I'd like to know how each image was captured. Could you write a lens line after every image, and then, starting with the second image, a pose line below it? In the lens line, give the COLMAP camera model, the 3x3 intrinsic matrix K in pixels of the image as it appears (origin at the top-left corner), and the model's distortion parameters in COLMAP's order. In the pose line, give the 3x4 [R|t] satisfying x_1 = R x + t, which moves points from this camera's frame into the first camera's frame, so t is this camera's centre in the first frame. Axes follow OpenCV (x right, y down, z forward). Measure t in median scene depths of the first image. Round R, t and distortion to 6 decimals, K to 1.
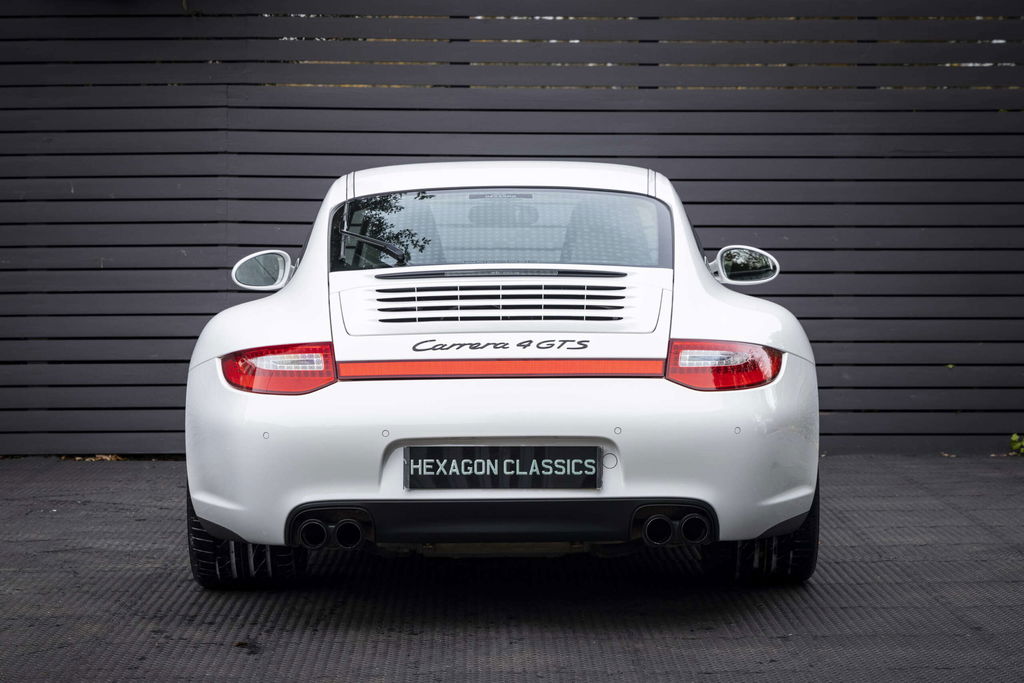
lens RADIAL K [[2593.8, 0, 512.0], [0, 2593.8, 341.5], [0, 0, 1]] dist [-0.051451, 0.763498]
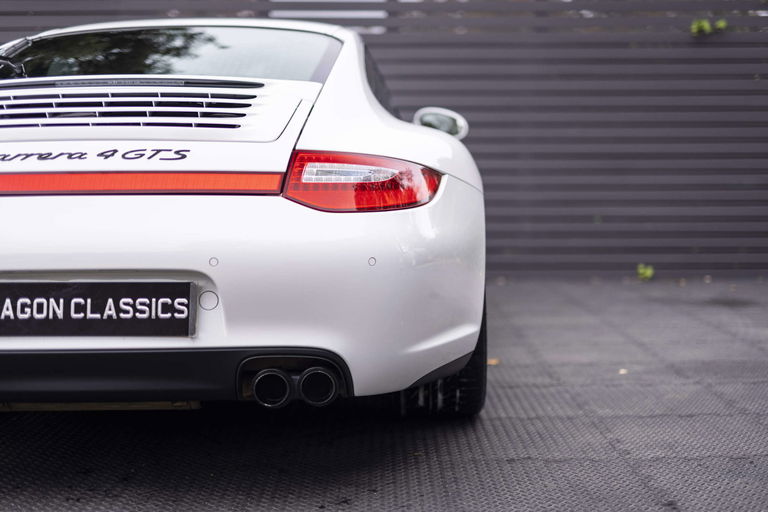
lens RADIAL K [[1120.1, 0, 384.0], [0, 1120.1, 256.0], [0, 0, 1]] dist [-0.040479, -0.003192]
pose [[0.999981, -0.001790, -0.005930, 0.092271], [0.001940, 0.999673, 0.025488, 0.023884], [0.005882, -0.025499, 0.999658, 0.655802]]
